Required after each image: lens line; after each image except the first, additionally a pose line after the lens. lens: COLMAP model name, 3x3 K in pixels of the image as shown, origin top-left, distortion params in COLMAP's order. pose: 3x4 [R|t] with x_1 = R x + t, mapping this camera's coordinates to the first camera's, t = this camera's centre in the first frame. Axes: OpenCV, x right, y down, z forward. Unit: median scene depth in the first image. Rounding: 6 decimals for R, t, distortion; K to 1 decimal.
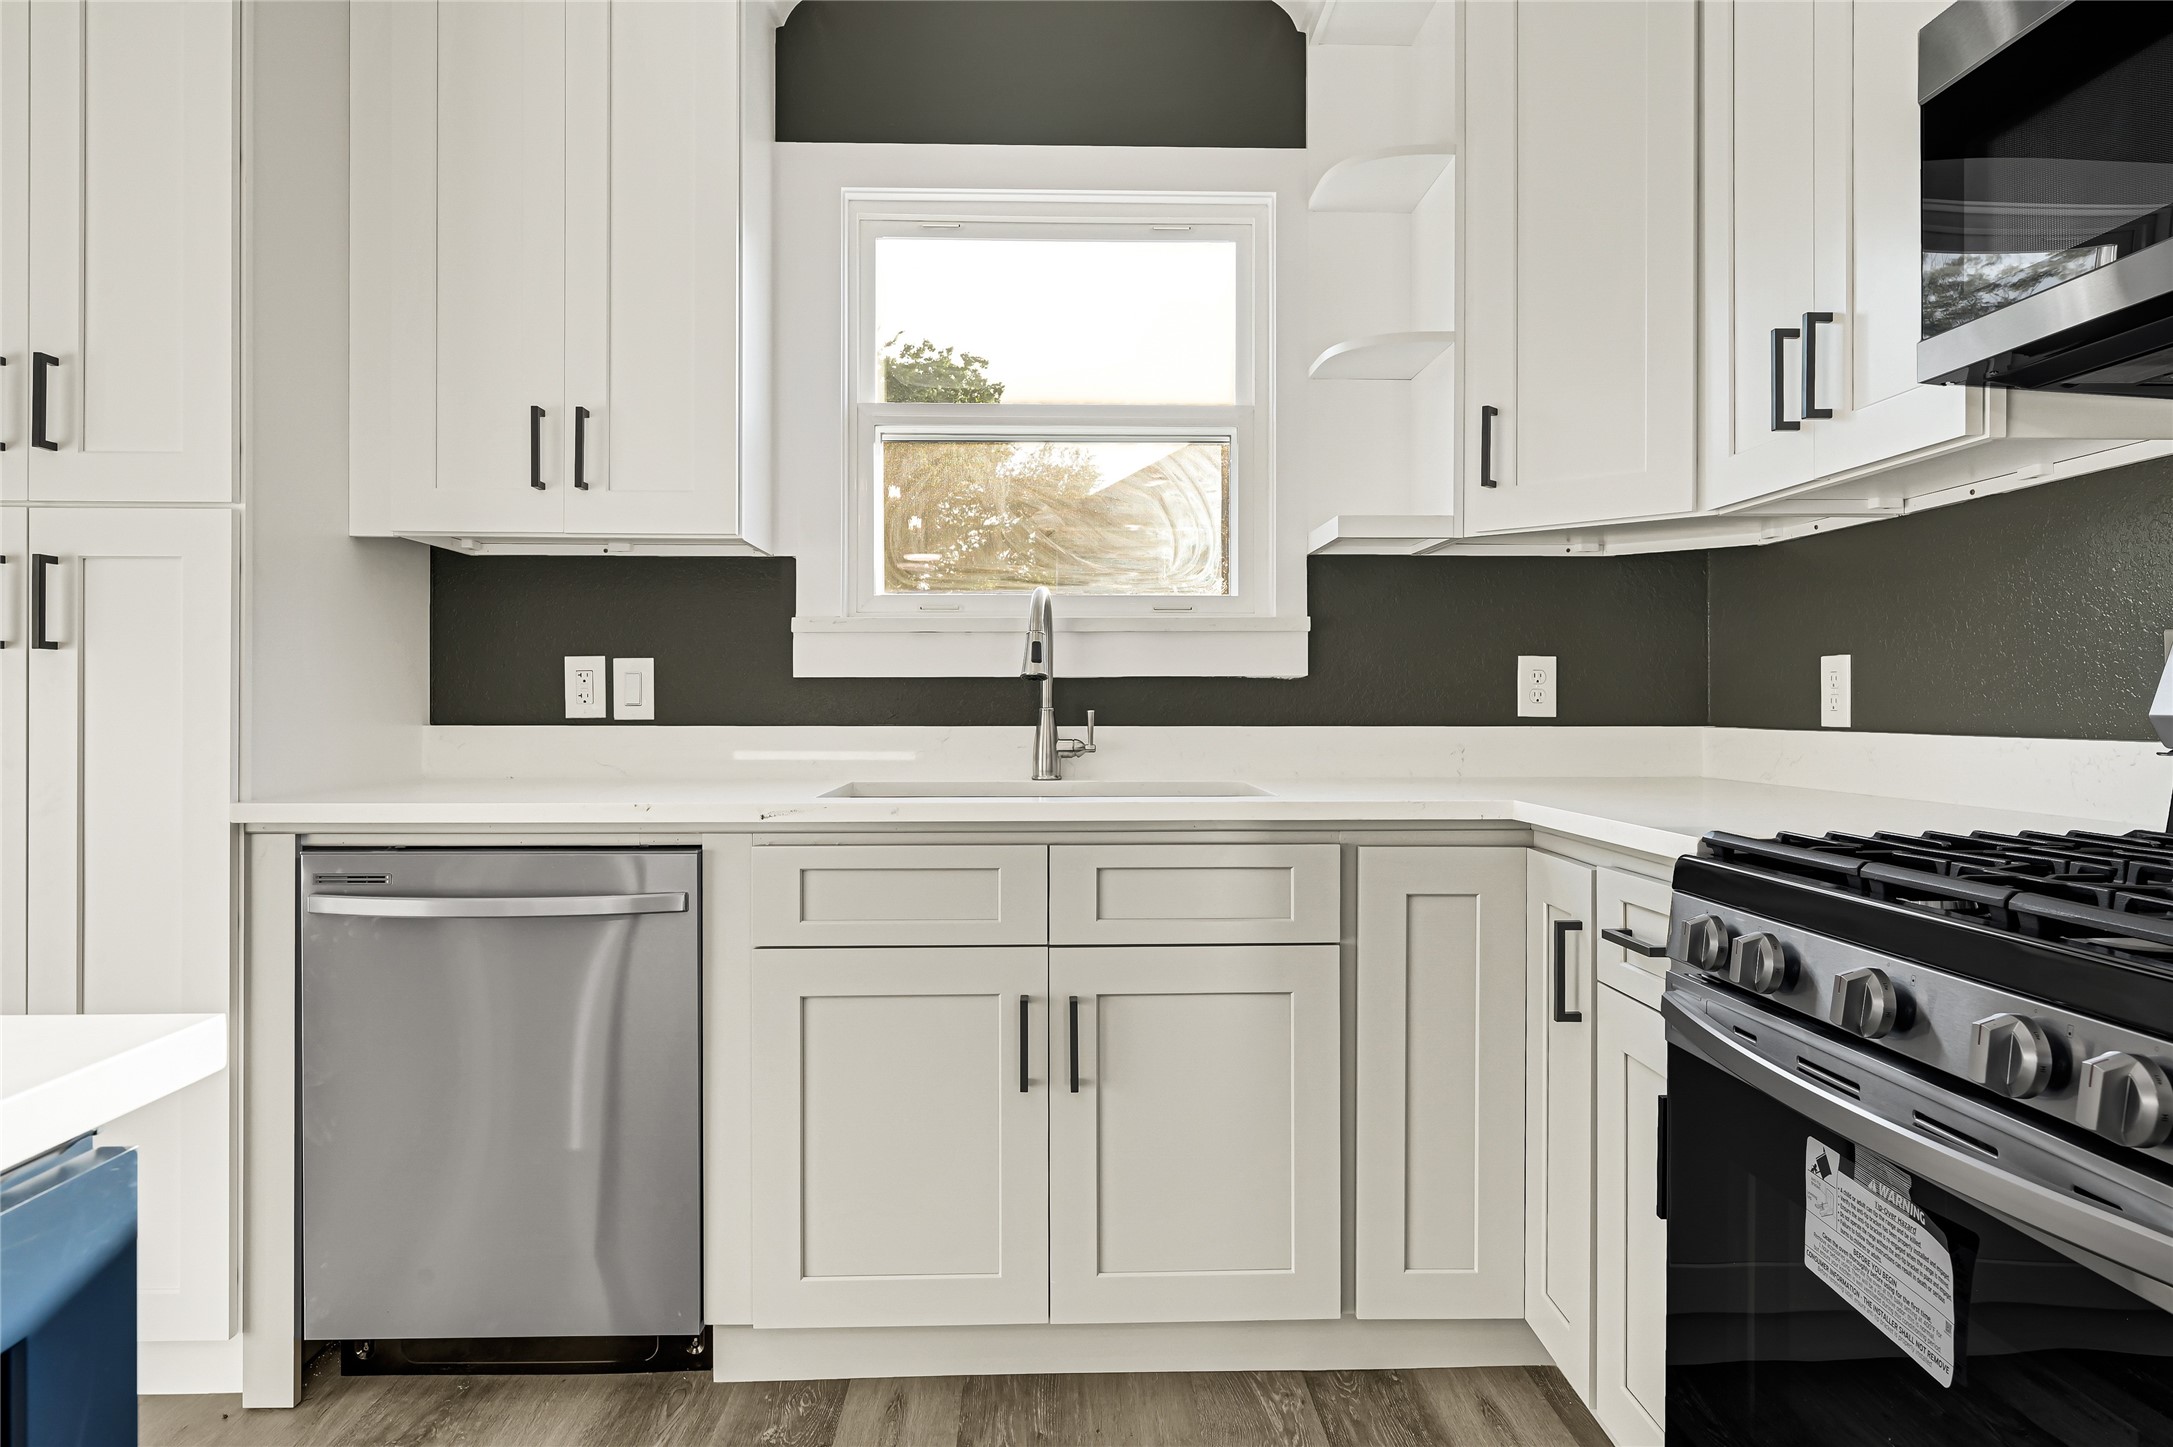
lens RADIAL K [[1312.3, 0, 1093.0], [0, 1312.3, 707.2], [0, 0, 1]] dist [0.001113, -0.002747]
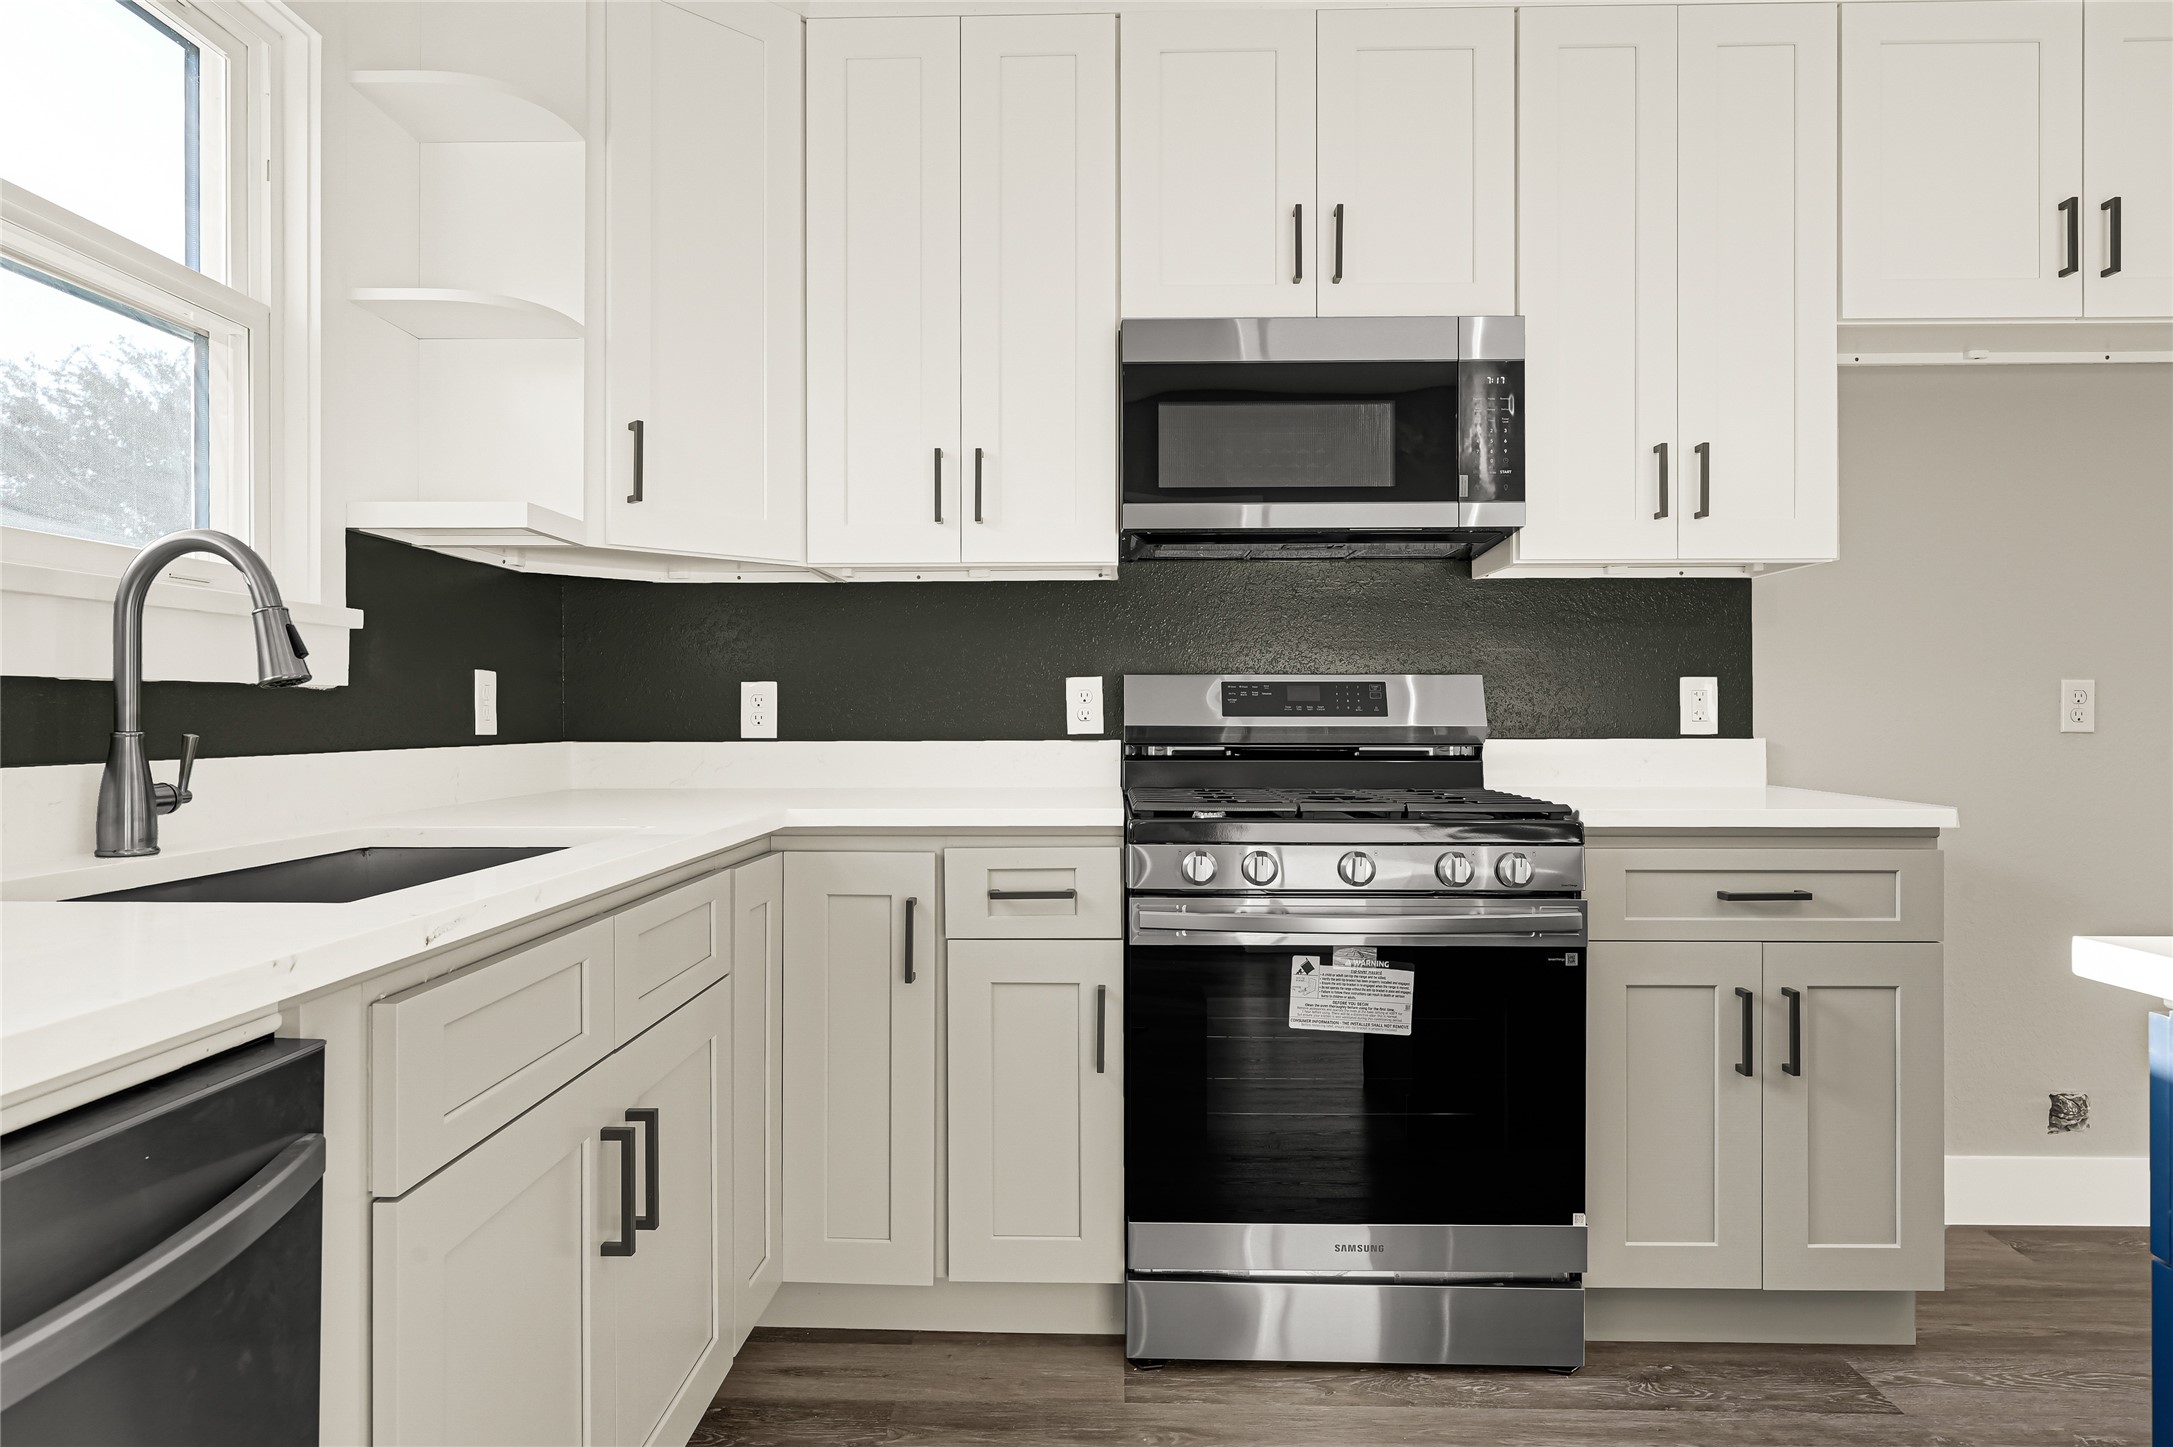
lens RADIAL K [[1312.3, 0, 1076.6], [0, 1312.3, 720.6], [0, 0, 1]] dist [0.001113, -0.002747]
pose [[0.062522, -0.004833, 0.998032, -0.643166], [0.006162, 0.999971, 0.004456, -0.004910], [-0.998025, 0.005872, 0.062550, 0.590124]]
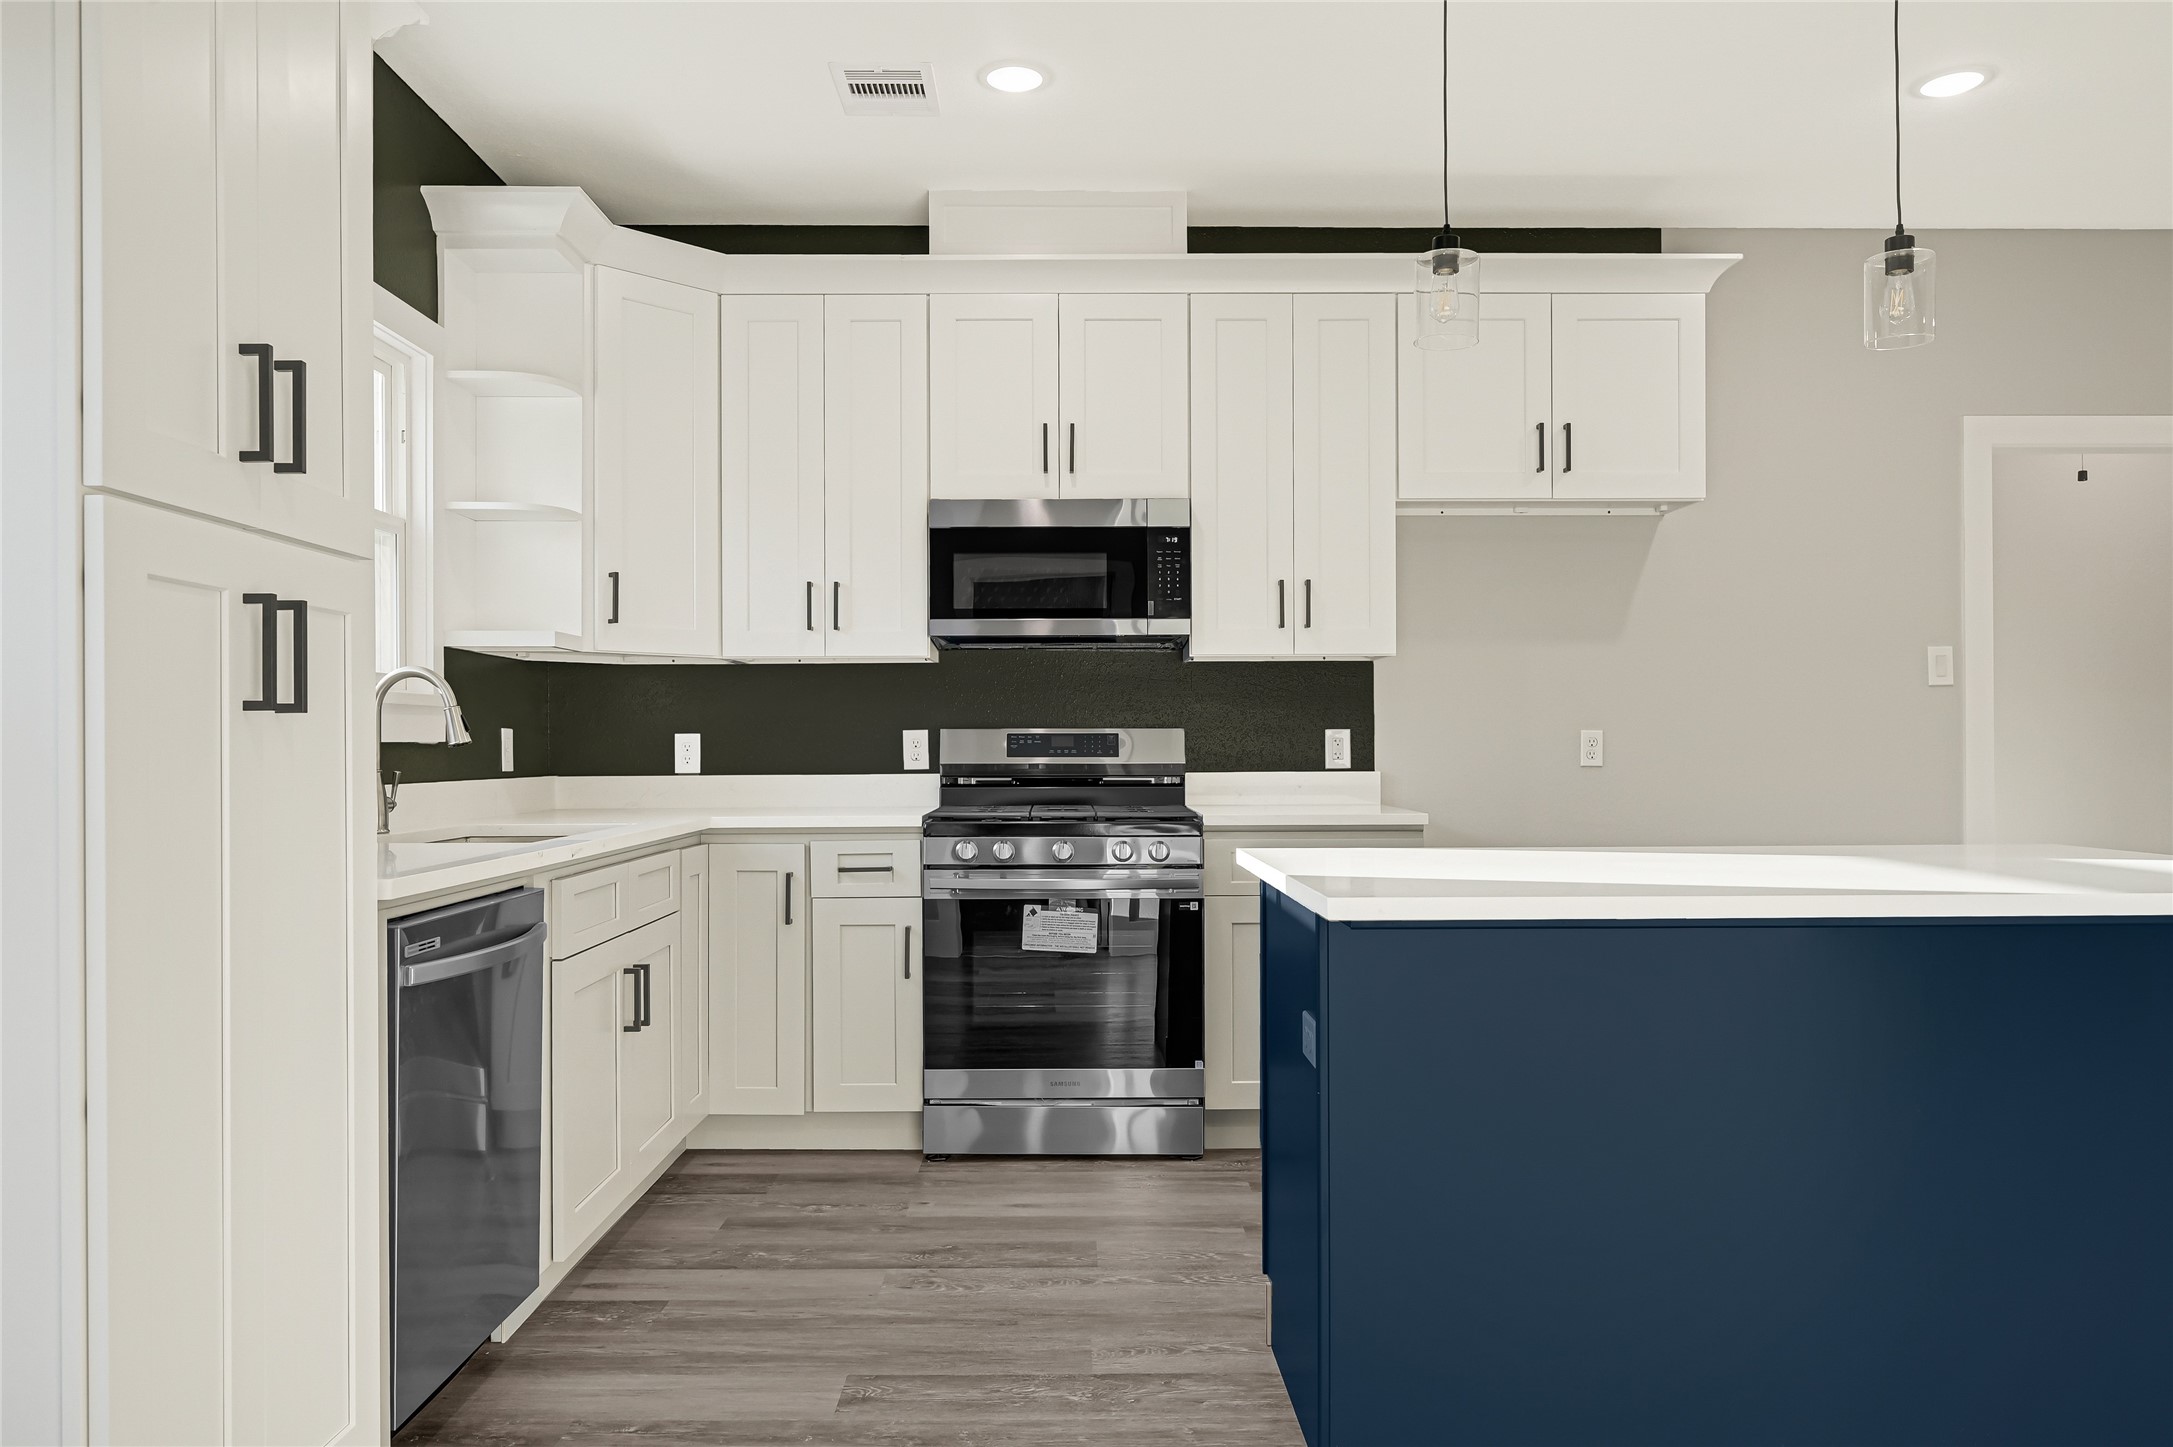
lens RADIAL K [[1517.4, 0, 1082.4], [0, 1517.4, 742.2], [0, 0, 1]] dist [-0.007011, -0.001473]
pose [[0.022365, 0.003902, 0.999742, -1.439874], [0.009037, 0.999951, -0.004105, -0.013200], [-0.999709, 0.009126, 0.022329, 0.393222]]
